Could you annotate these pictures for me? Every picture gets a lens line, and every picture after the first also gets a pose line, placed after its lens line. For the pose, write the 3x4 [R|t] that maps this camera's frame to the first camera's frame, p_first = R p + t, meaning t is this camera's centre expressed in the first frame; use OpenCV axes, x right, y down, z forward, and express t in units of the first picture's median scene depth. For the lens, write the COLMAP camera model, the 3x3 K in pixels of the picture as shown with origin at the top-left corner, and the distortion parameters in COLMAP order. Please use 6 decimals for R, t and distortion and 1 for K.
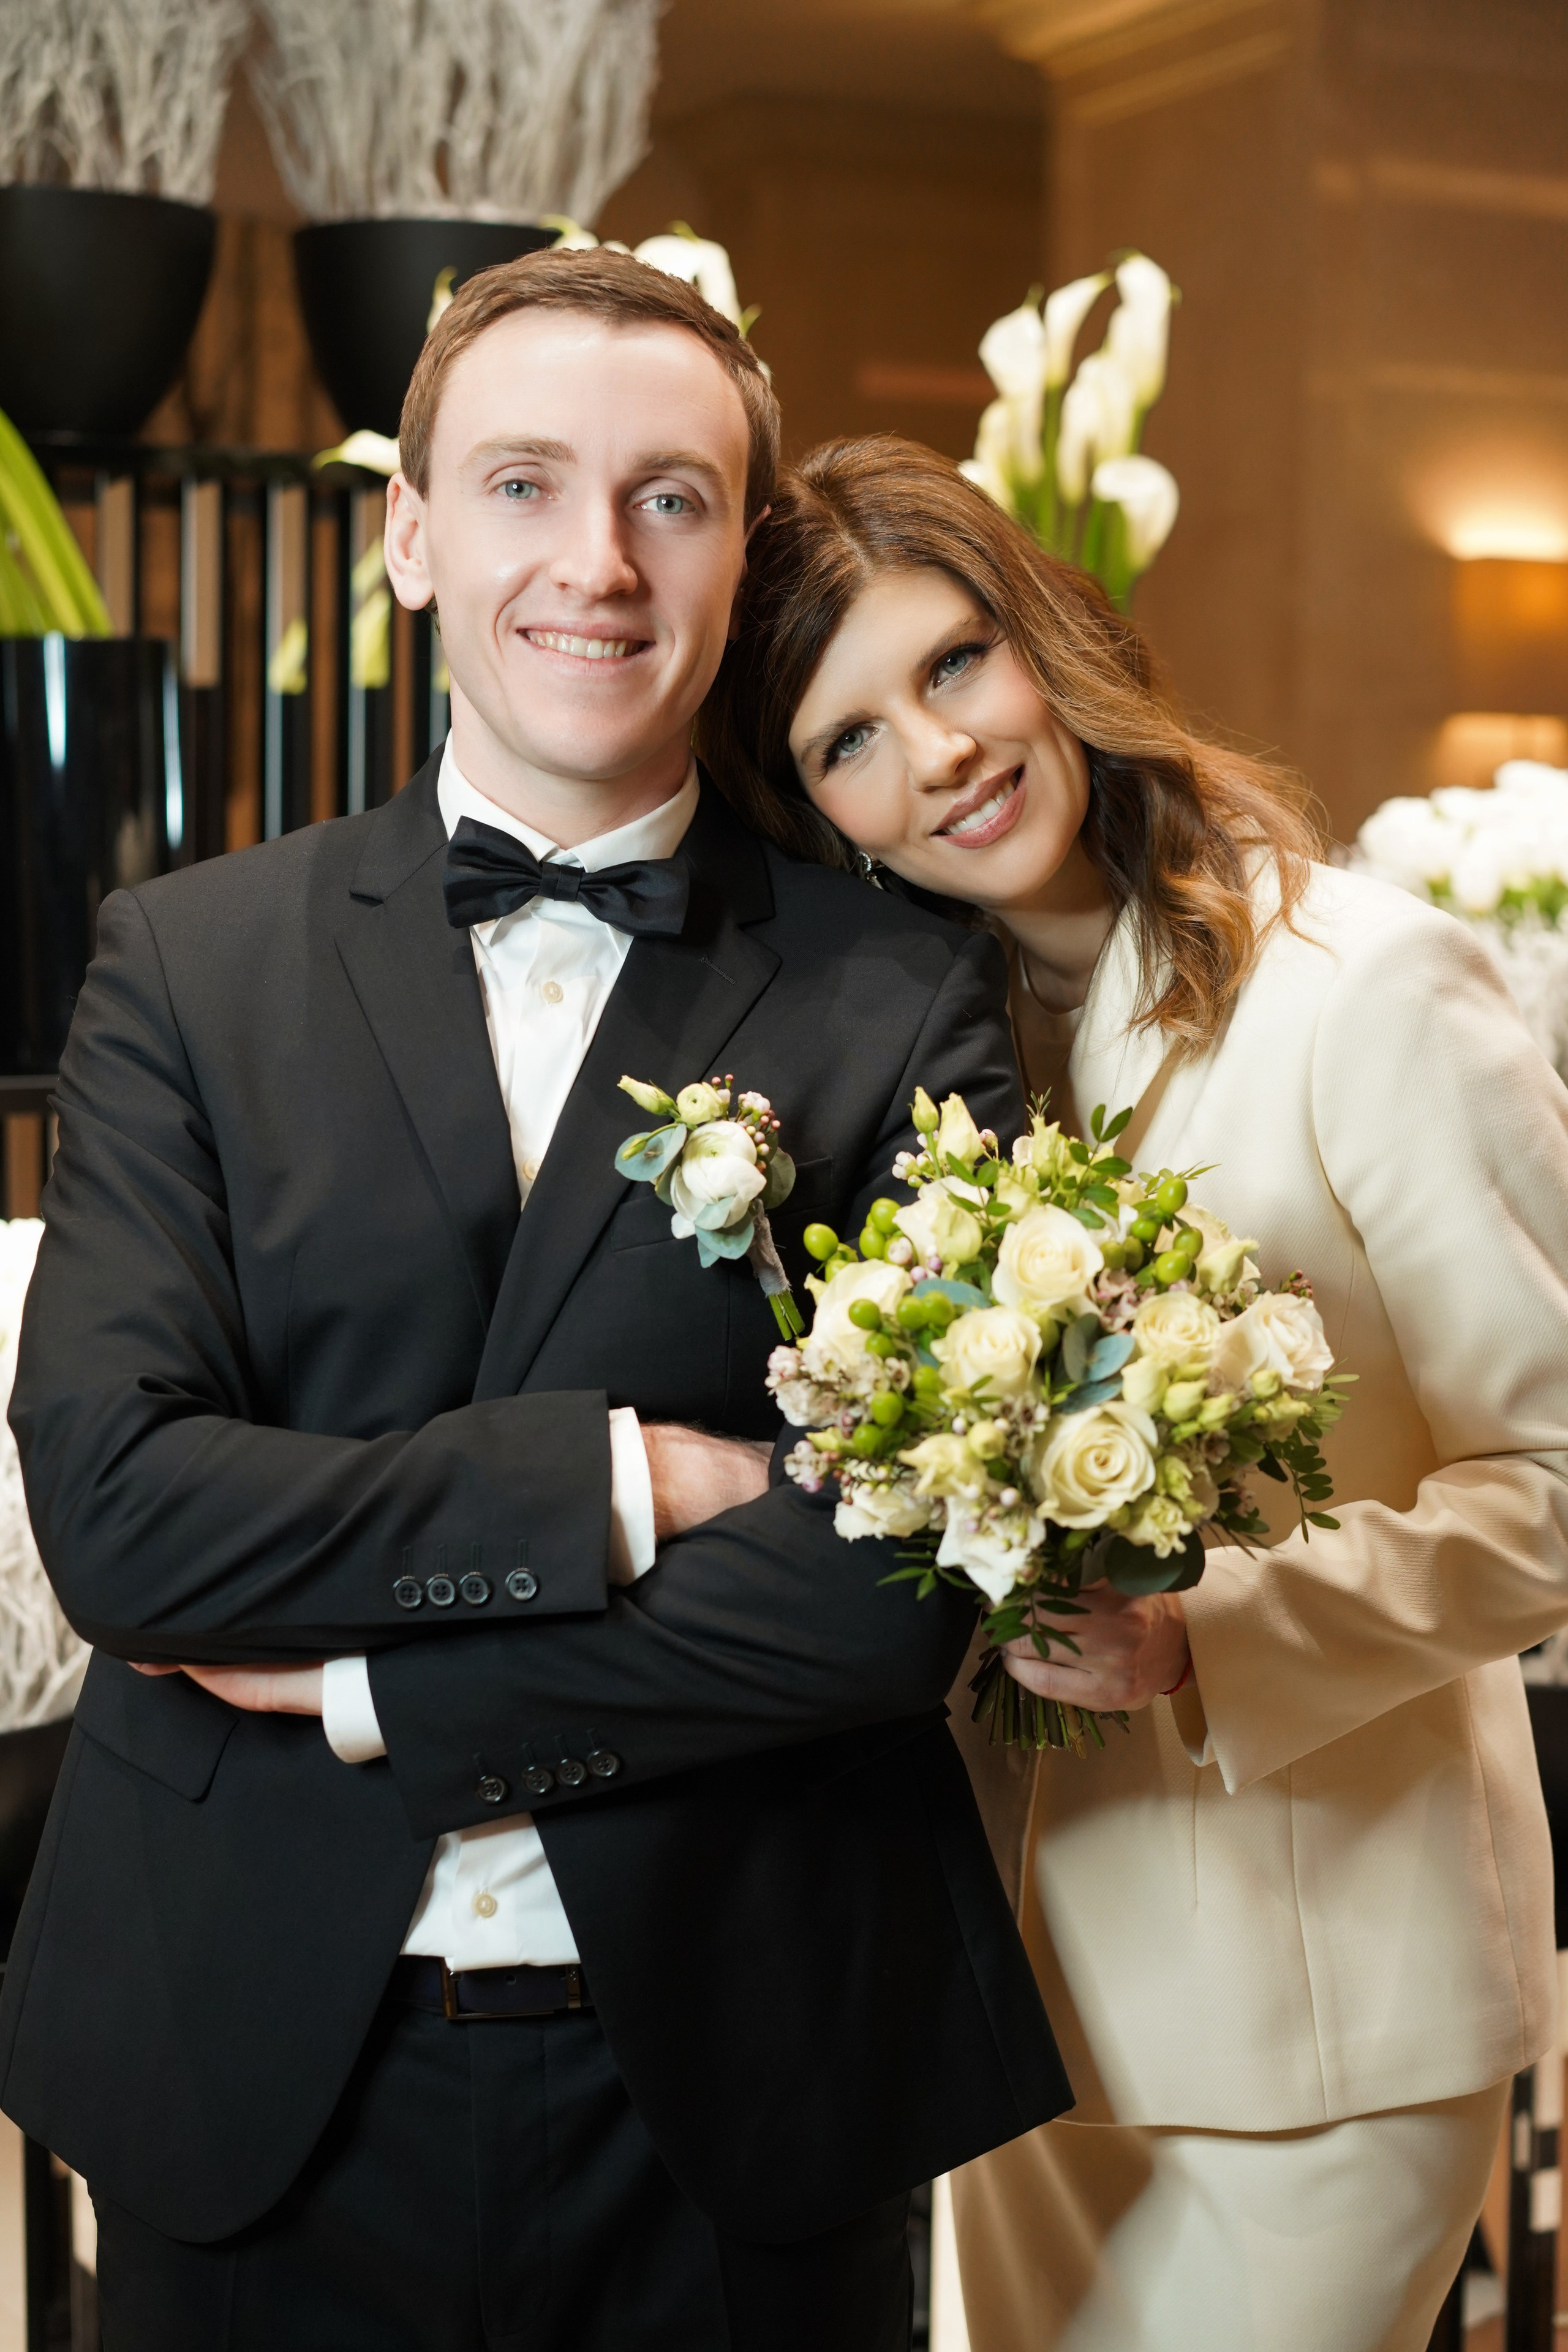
lens RADIAL K [[3724.3, 0, 784.6], [0, 3724.3, 1223.2], [0, 0, 1]] dist [-0.014037, 0.021600]
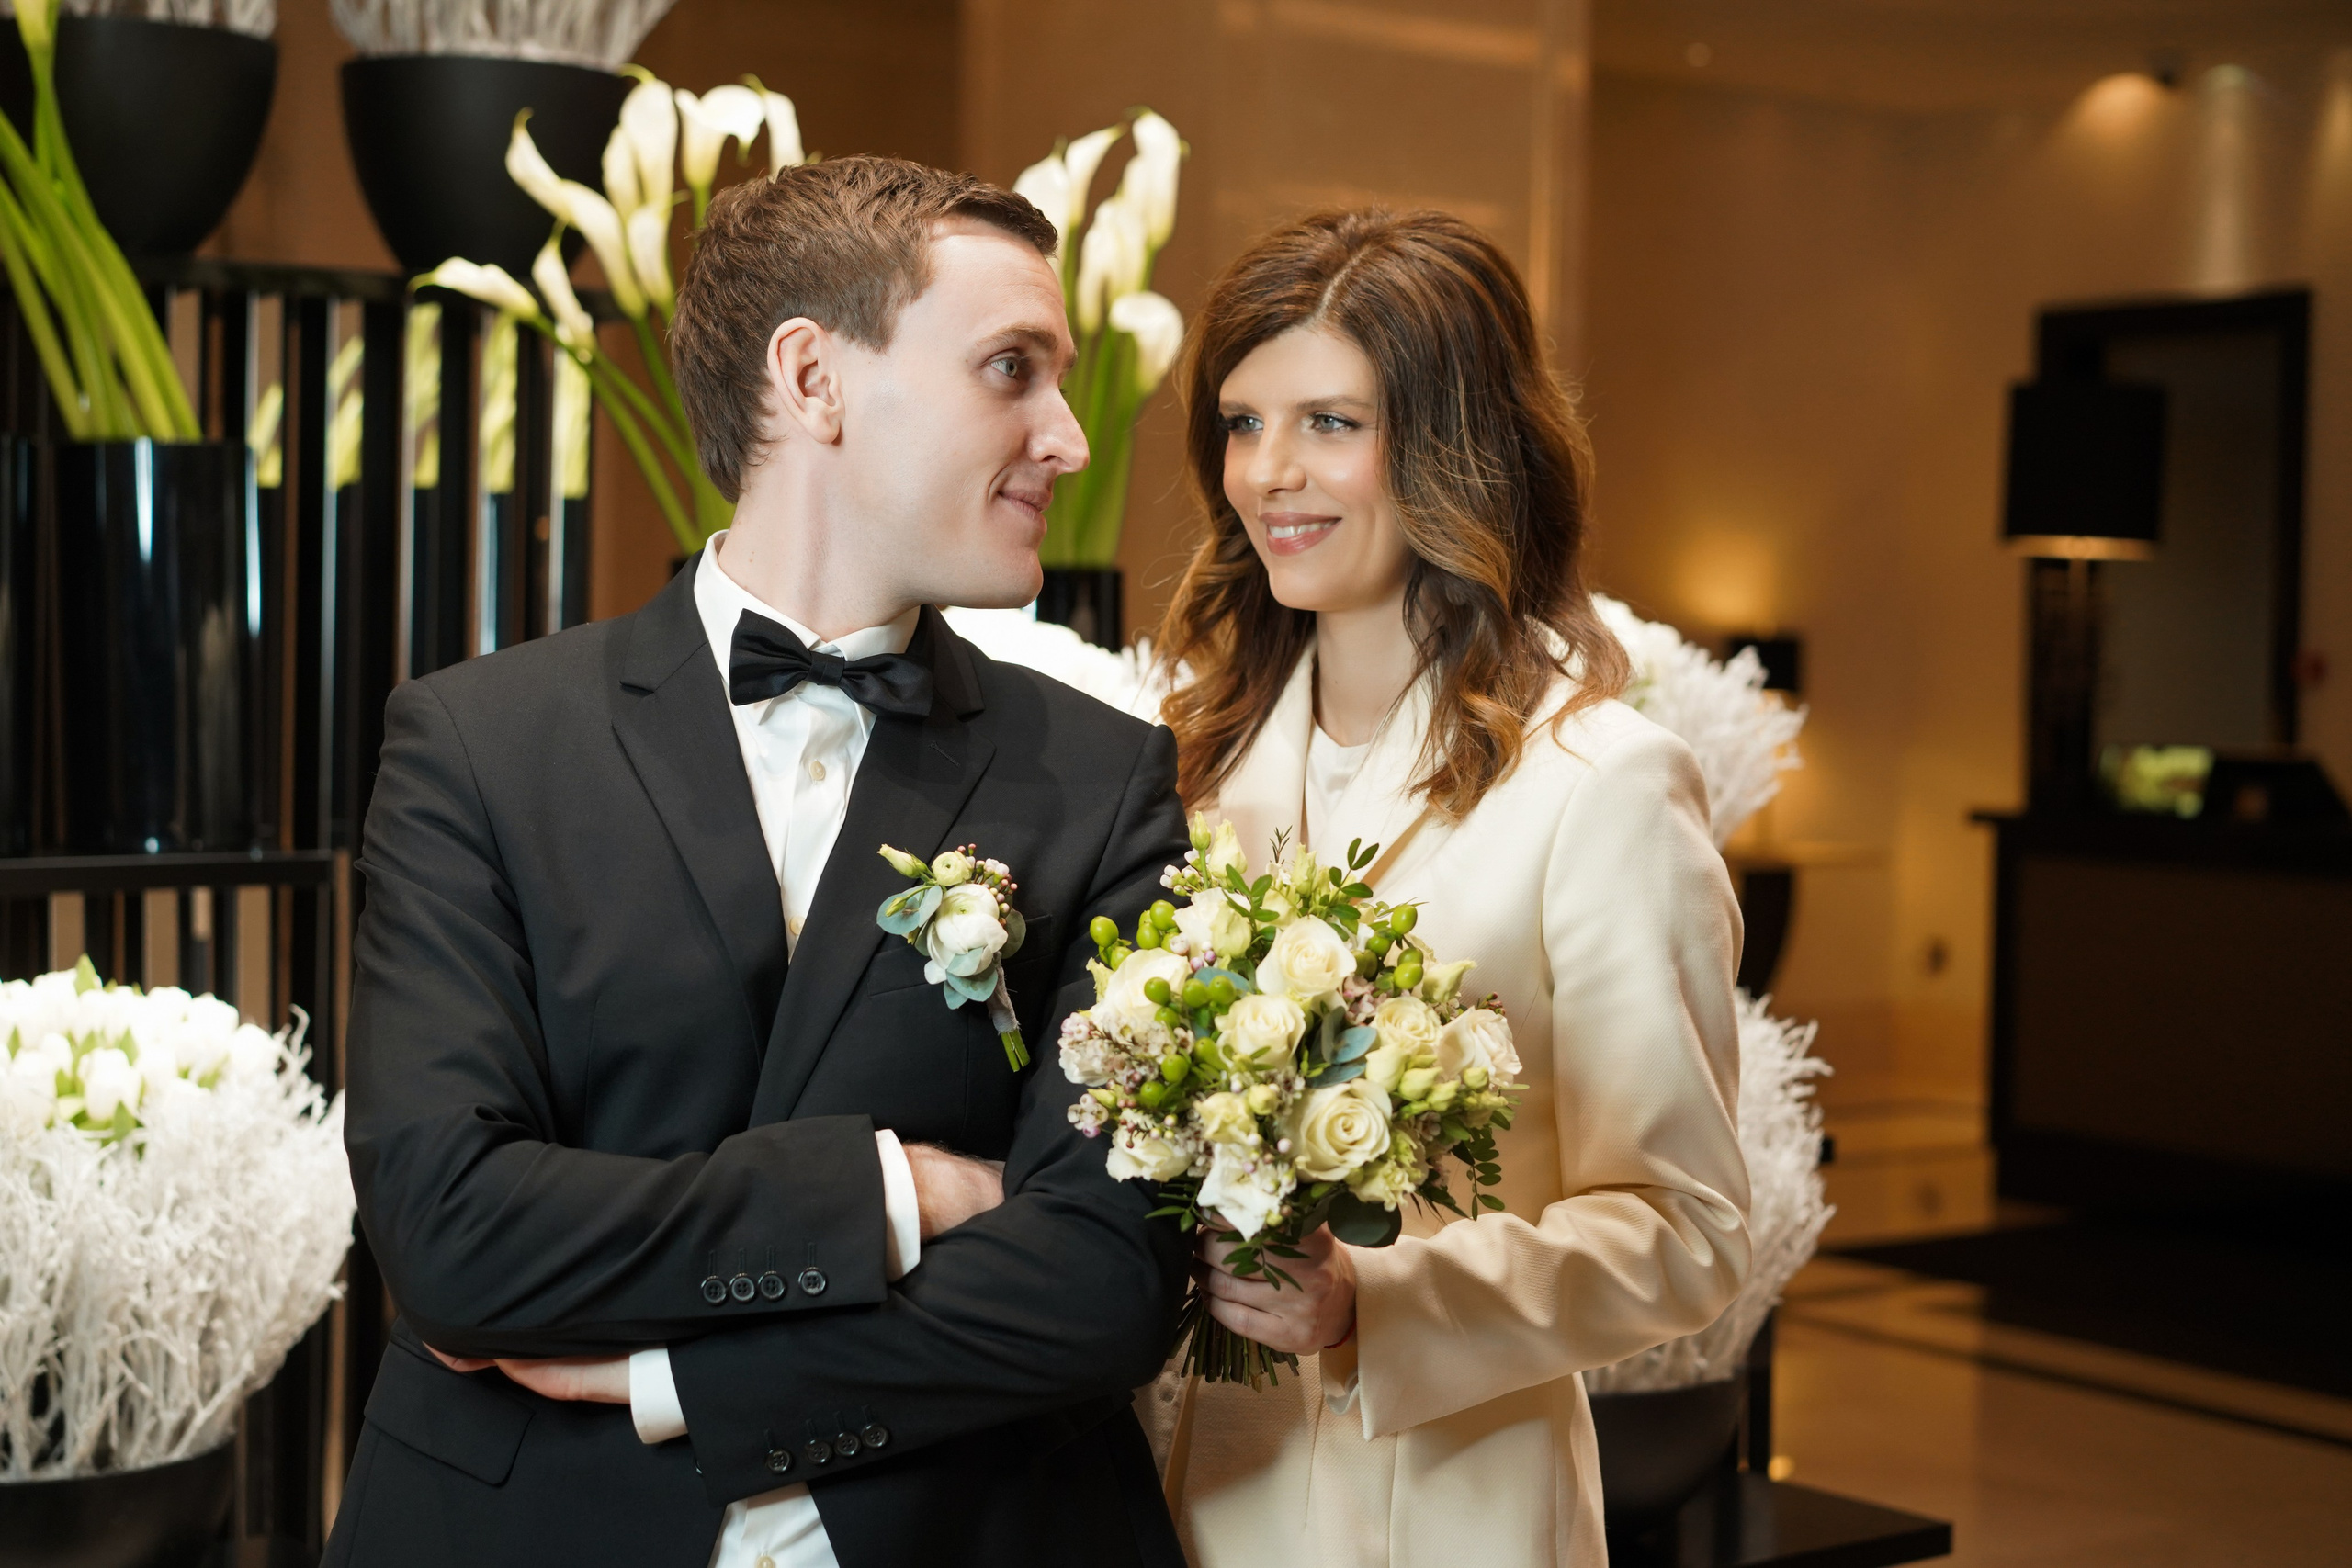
lens RADIAL K [[3723.9, 0, 1176.0], [0, 3723.9, 784.0], [0, 0, 1]] dist [-0.014037, 0.021600]
pose [[0.989060, 0.001440, 0.147508, -0.123020], [0.007552, 0.998147, -0.060383, 0.012336], [-0.147322, 0.060837, 0.987216, -0.165559]]
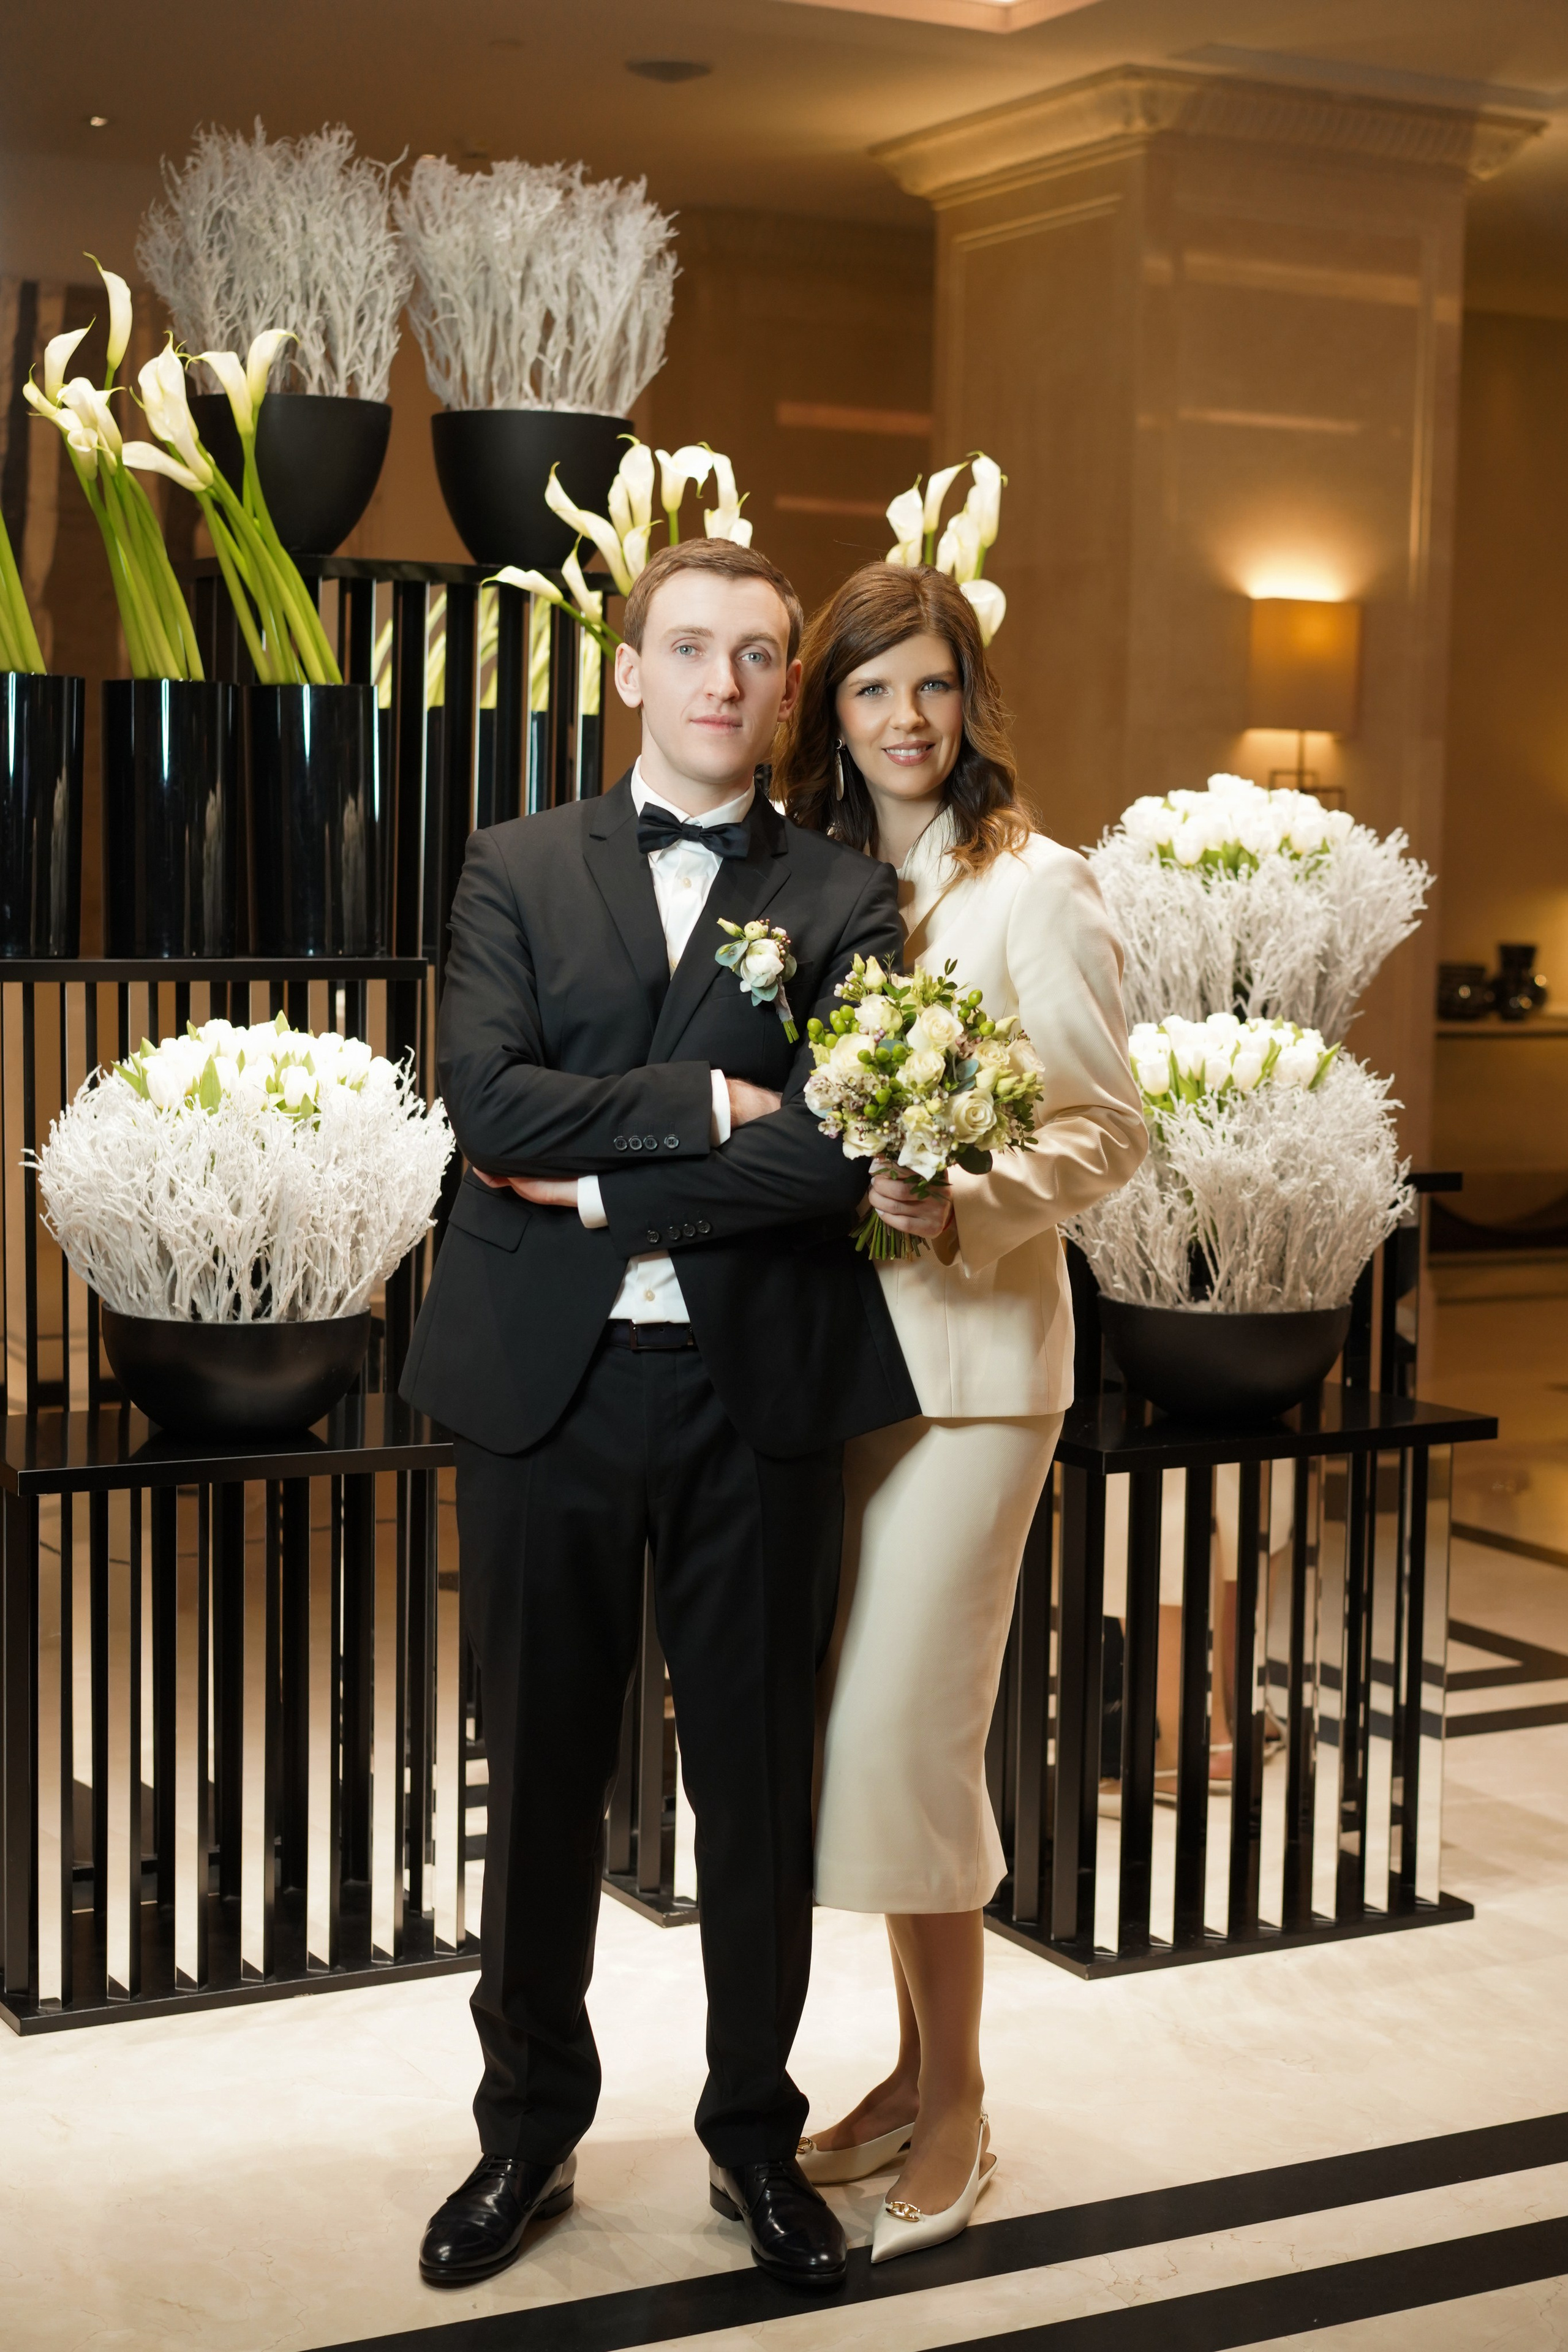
lens RADIAL K [[3724.3, 0, 784.6], [0, 3724.3, 1223.2], [0, 0, 1]] dist [-0.014037, 0.021600]
pose [[0.999639, 0.007538, 0.025785, -0.059377], [-0.007651, 0.999962, 0.004279, 0.131115], [-0.025752, -0.004474, 0.999658, -1.218153]]
